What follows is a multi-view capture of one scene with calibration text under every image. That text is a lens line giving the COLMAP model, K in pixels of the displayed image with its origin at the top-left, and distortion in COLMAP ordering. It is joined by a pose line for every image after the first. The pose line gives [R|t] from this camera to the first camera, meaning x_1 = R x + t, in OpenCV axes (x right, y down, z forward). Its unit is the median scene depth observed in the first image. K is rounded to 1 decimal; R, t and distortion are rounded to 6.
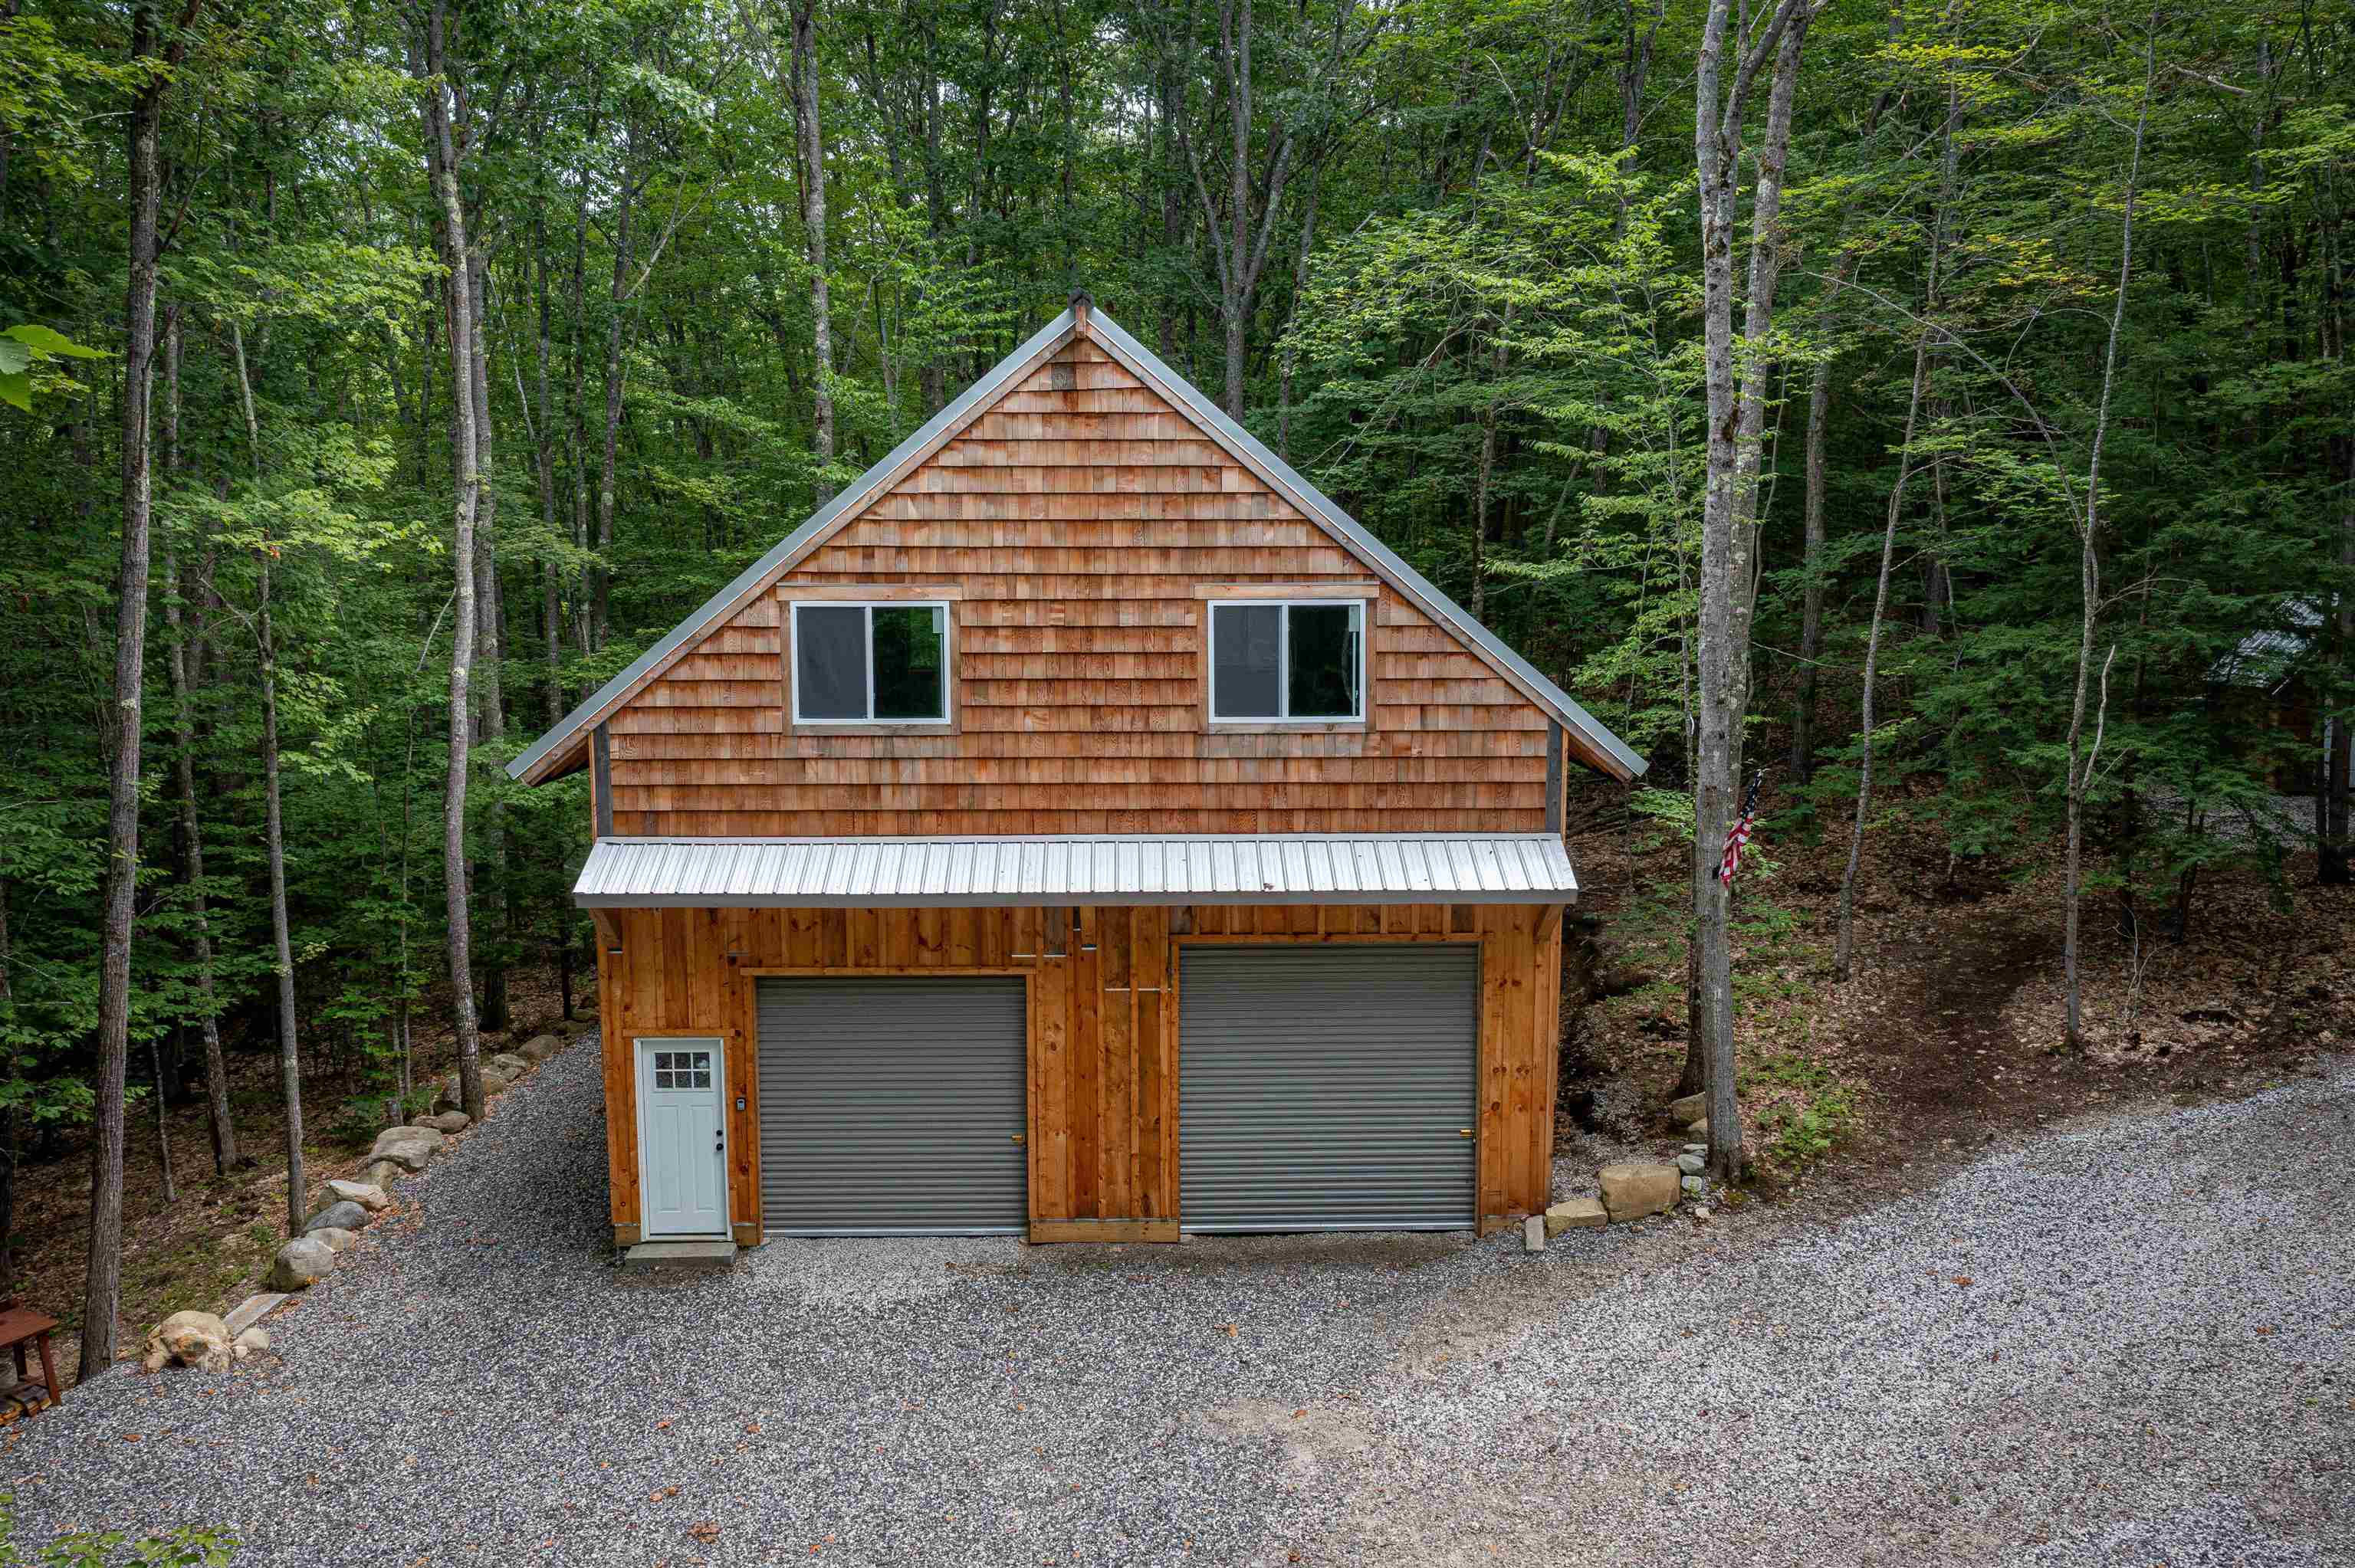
lens RADIAL K [[1869.6, 0, 1172.7], [0, 1869.6, 779.8], [0, 0, 1]] dist [-0.008710, 0.013651]
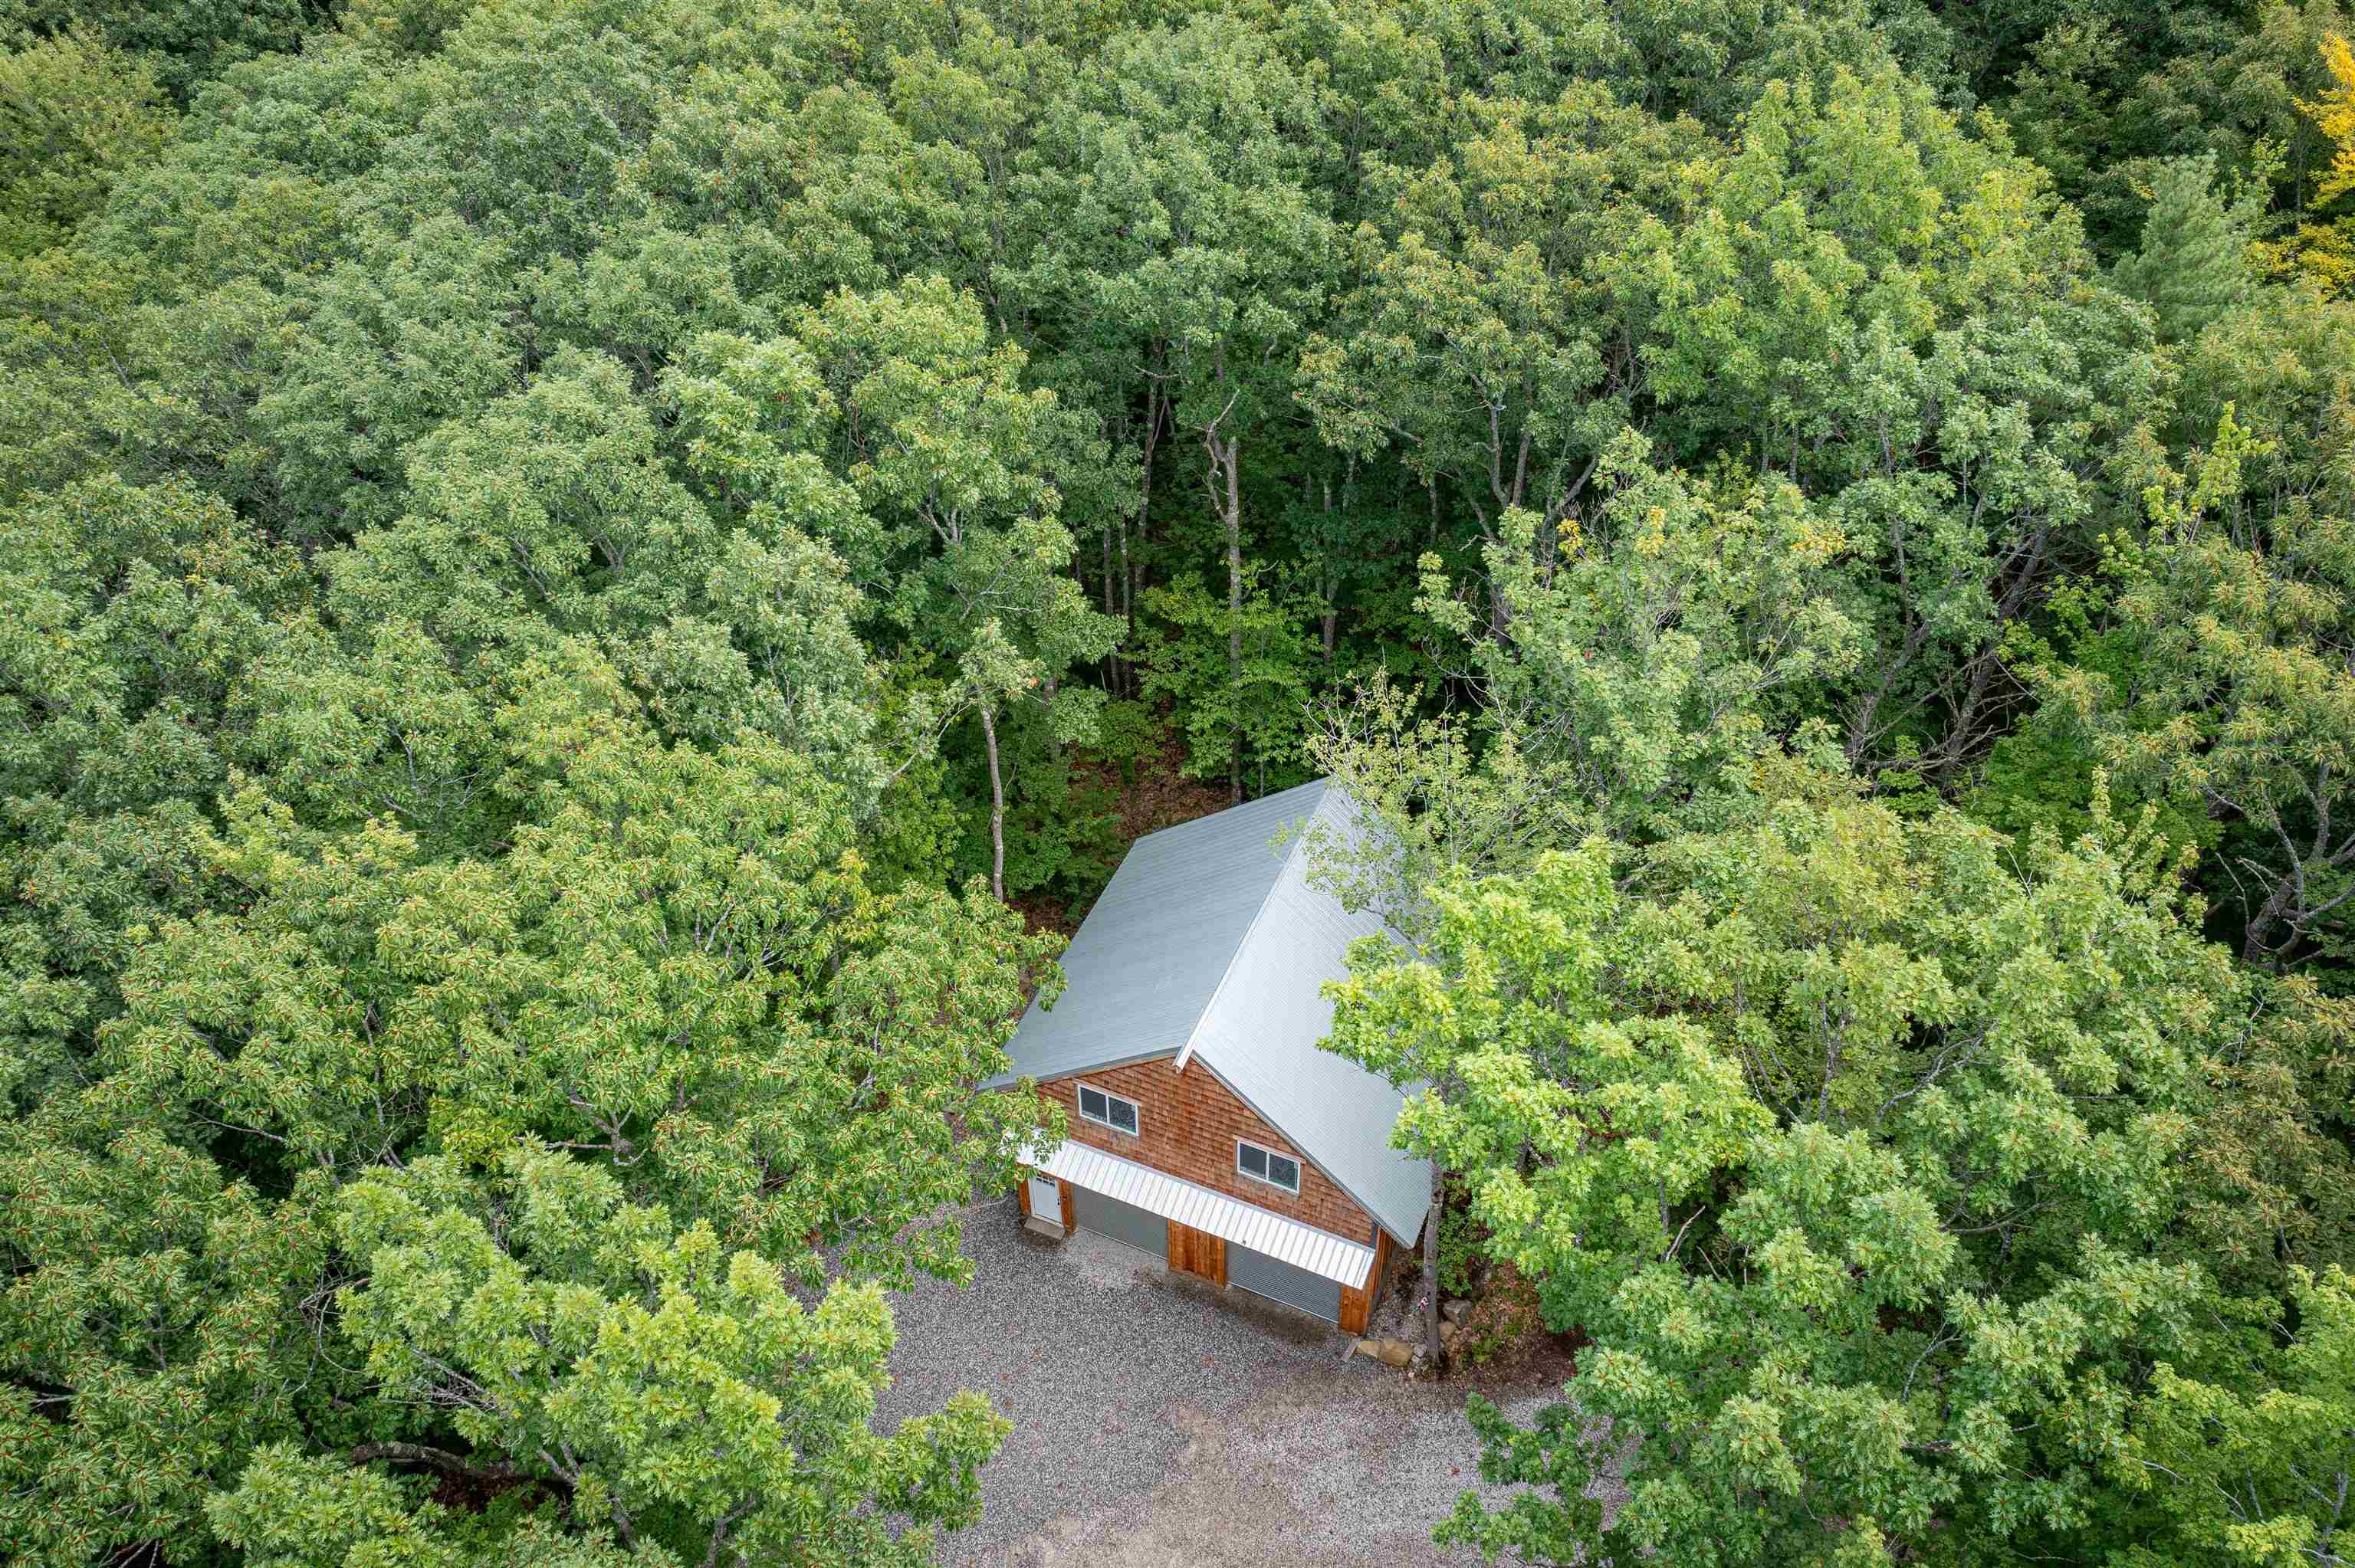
lens RADIAL K [[1877.6, 0, 1177.5], [0, 1877.6, 784.0], [0, 0, 1]] dist [-0.004836, 0.010448]
pose [[0.909222, 0.281263, -0.306930, 0.543722], [-0.040827, 0.793949, 0.606612, -1.867823], [0.414304, -0.539014, 0.733359, -0.514626]]
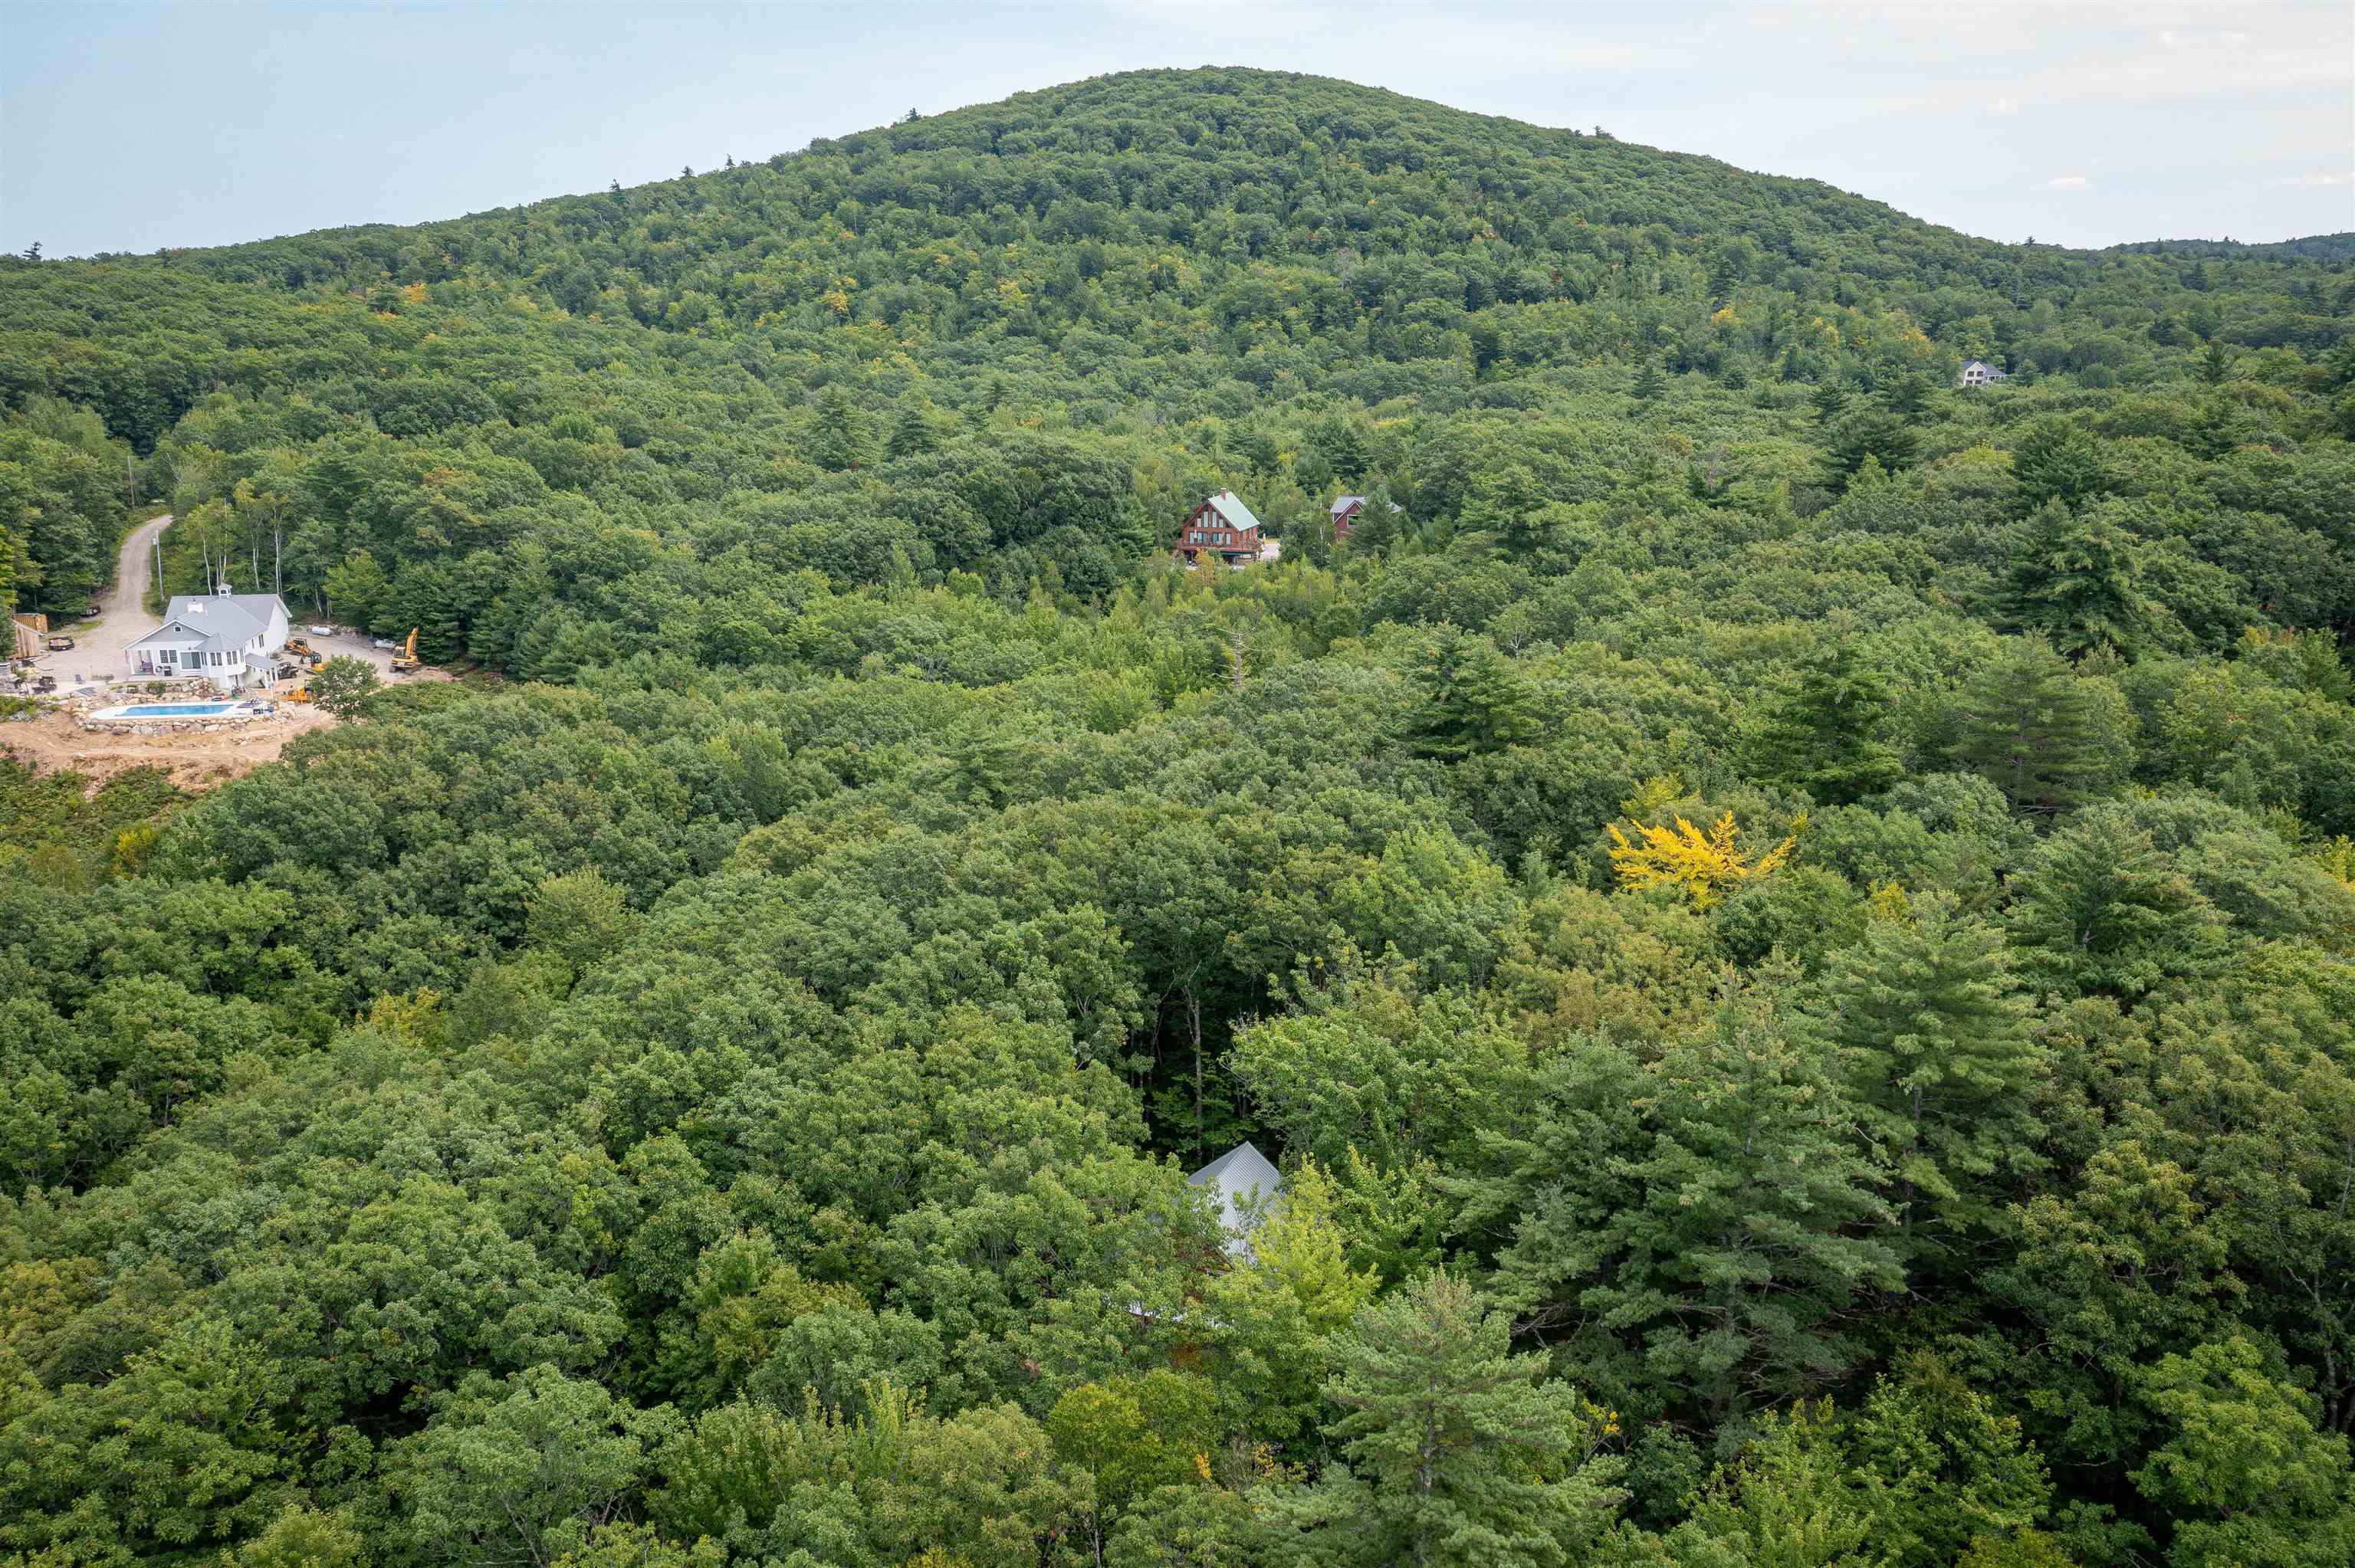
lens RADIAL K [[1864.8, 0, 1173.8], [0, 1864.8, 781.4], [0, 0, 1]] dist [-0.003420, 0.004228]
pose [[0.921400, 0.099929, -0.375548, 1.749445], [-0.047534, 0.988098, 0.146296, -2.200192], [0.385697, -0.116946, 0.915184, -3.644537]]
